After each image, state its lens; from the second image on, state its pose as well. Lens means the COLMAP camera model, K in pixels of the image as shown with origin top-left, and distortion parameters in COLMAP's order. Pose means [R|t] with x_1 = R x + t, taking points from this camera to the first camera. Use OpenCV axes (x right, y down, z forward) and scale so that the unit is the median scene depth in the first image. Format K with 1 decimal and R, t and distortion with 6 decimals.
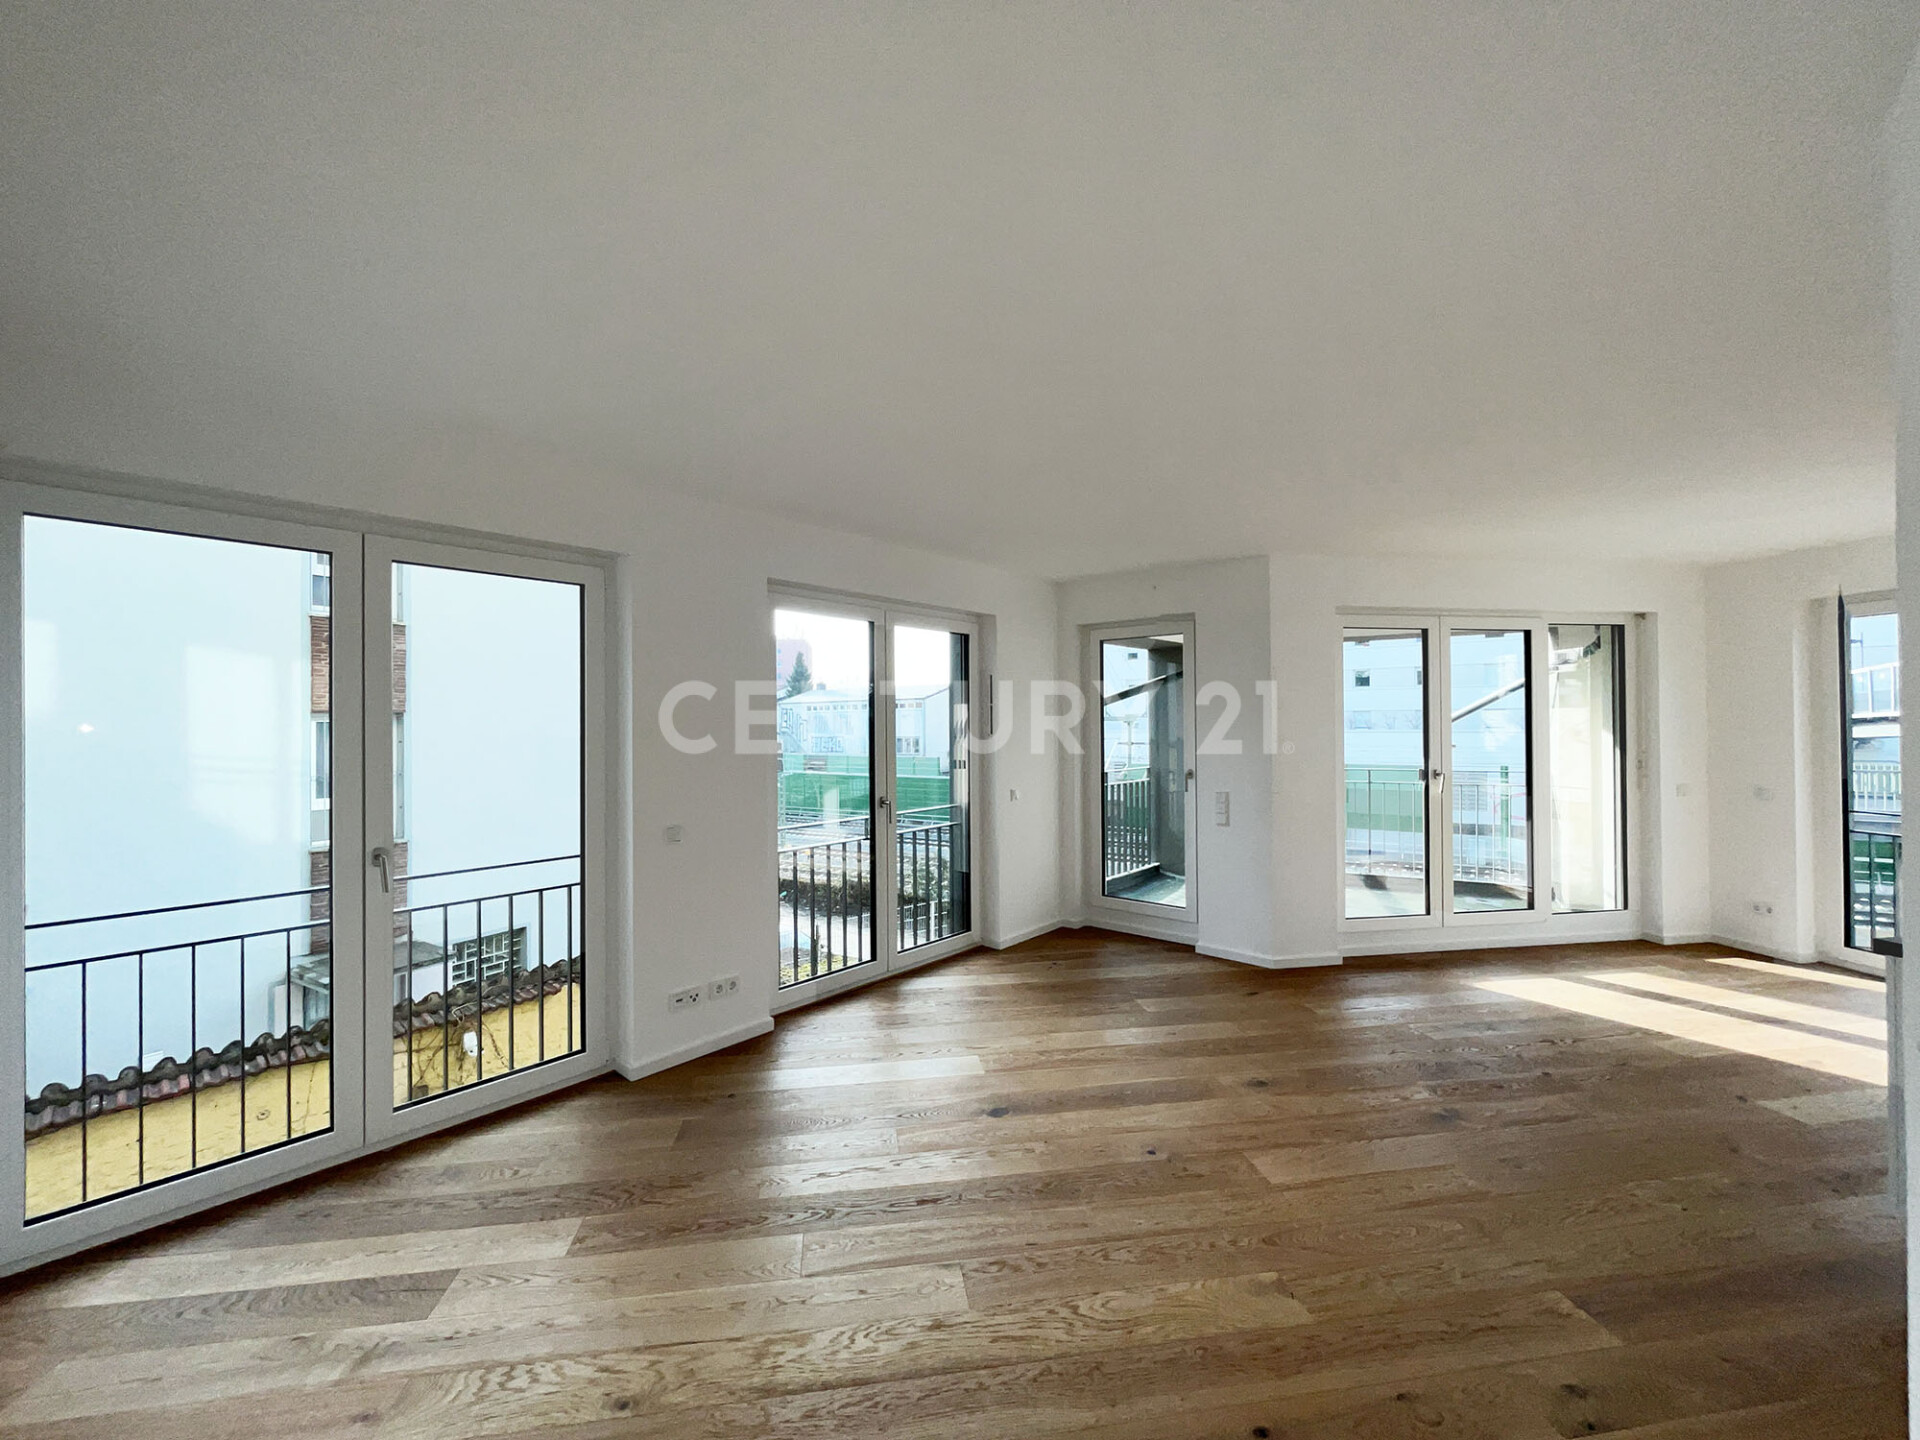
lens RADIAL K [[767.9, 0, 961.9], [0, 767.9, 719.0], [0, 0, 1]] dist [-0.003697, -0.000243]
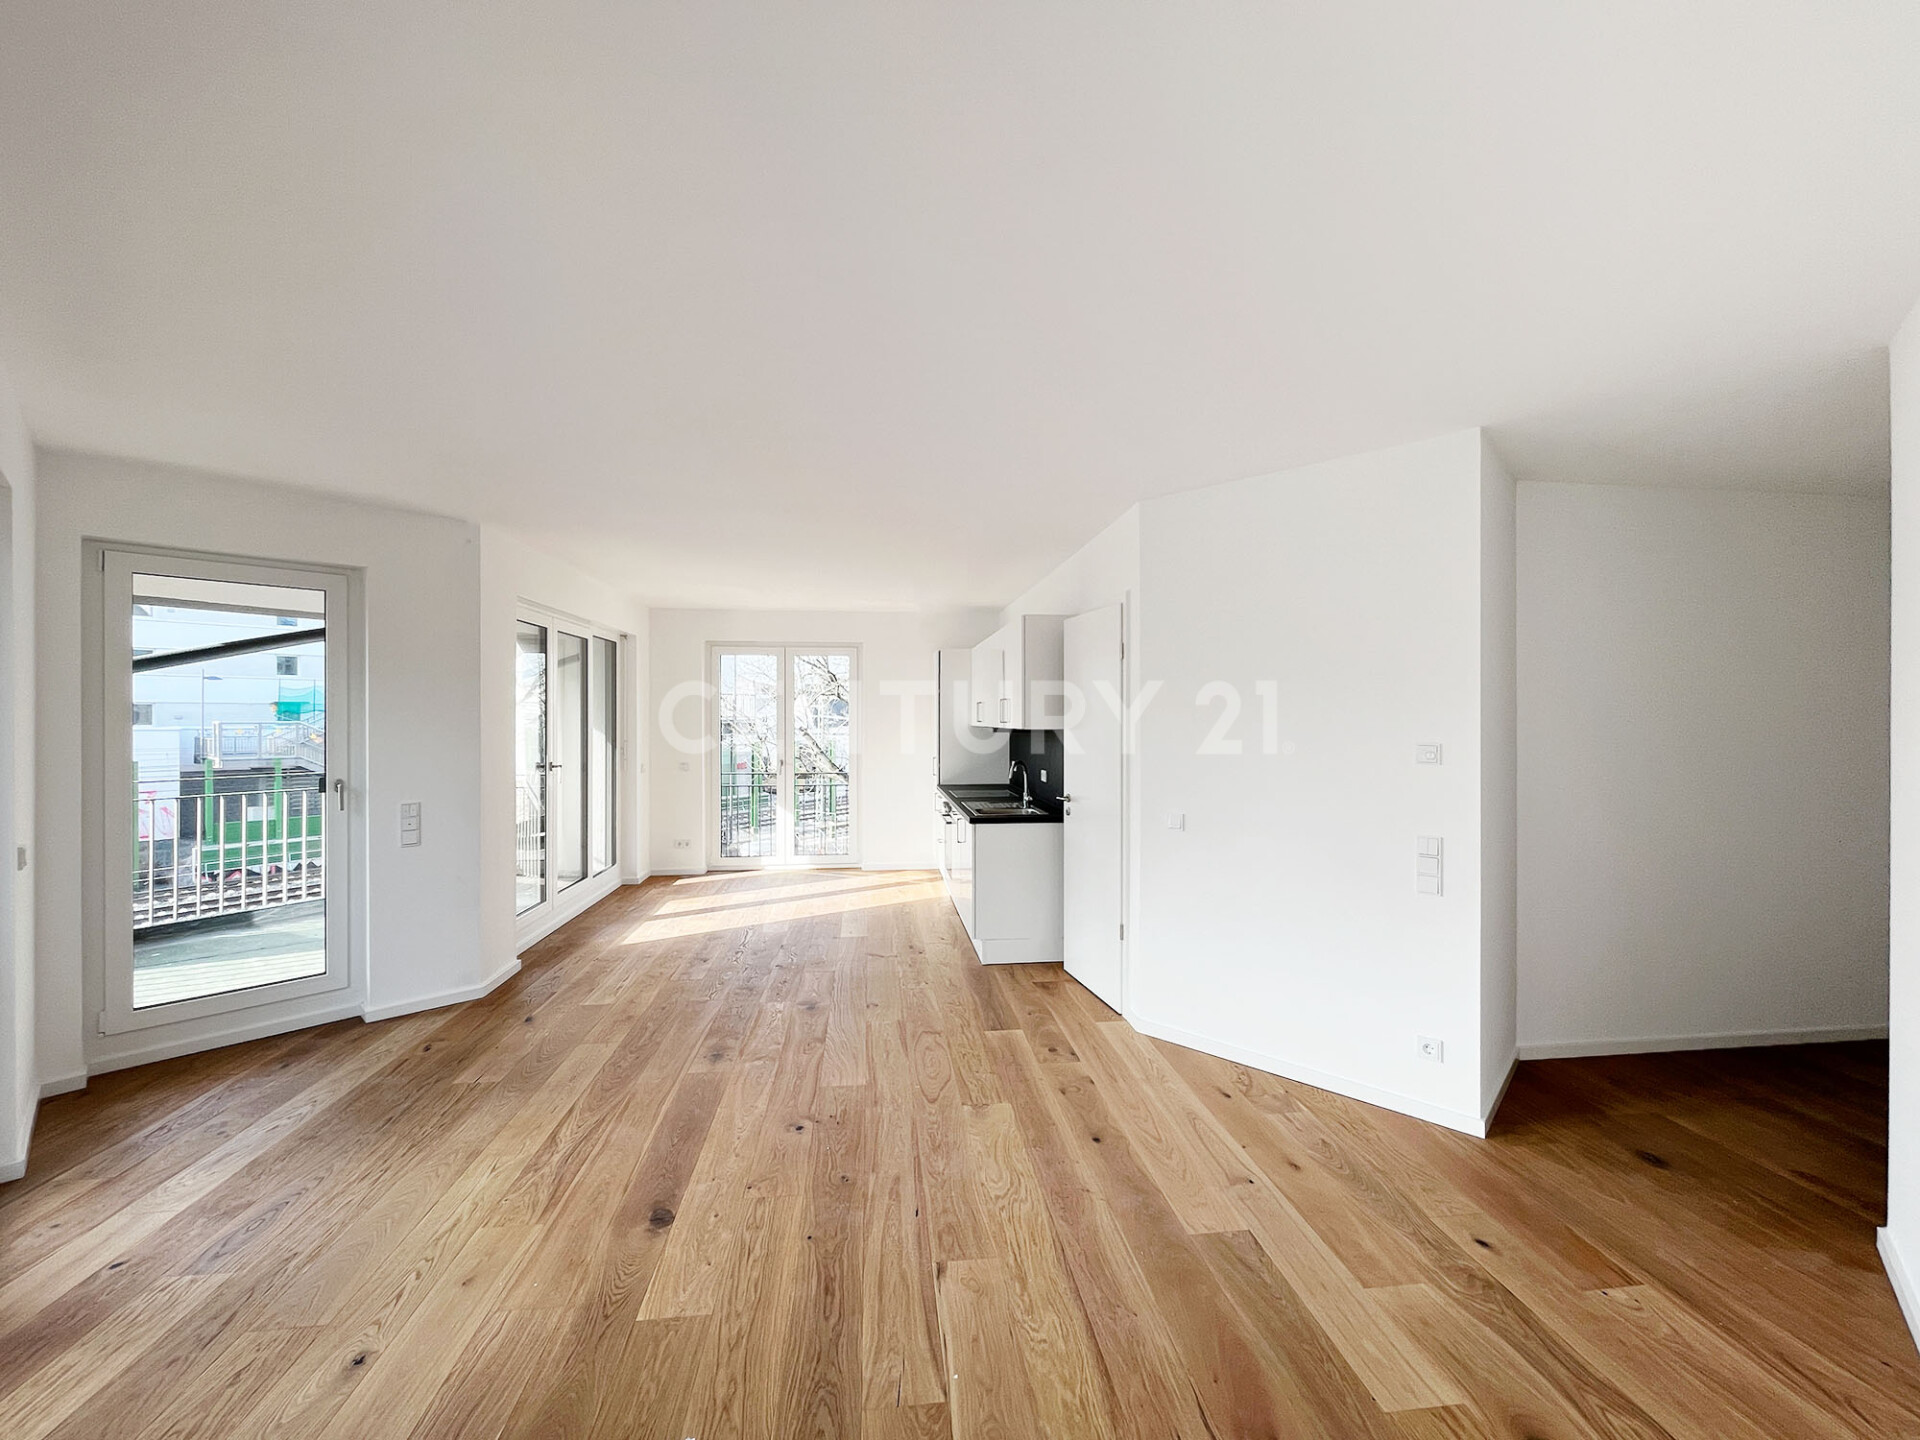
lens RADIAL K [[767.9, 0, 959.9], [0, 767.9, 719.6], [0, 0, 1]] dist [-0.003697, -0.000243]
pose [[0.044826, 0.003338, 0.998989, -0.437601], [-0.009220, 0.999953, -0.002927, 0.005811], [-0.998952, -0.009079, 0.044854, 0.411865]]
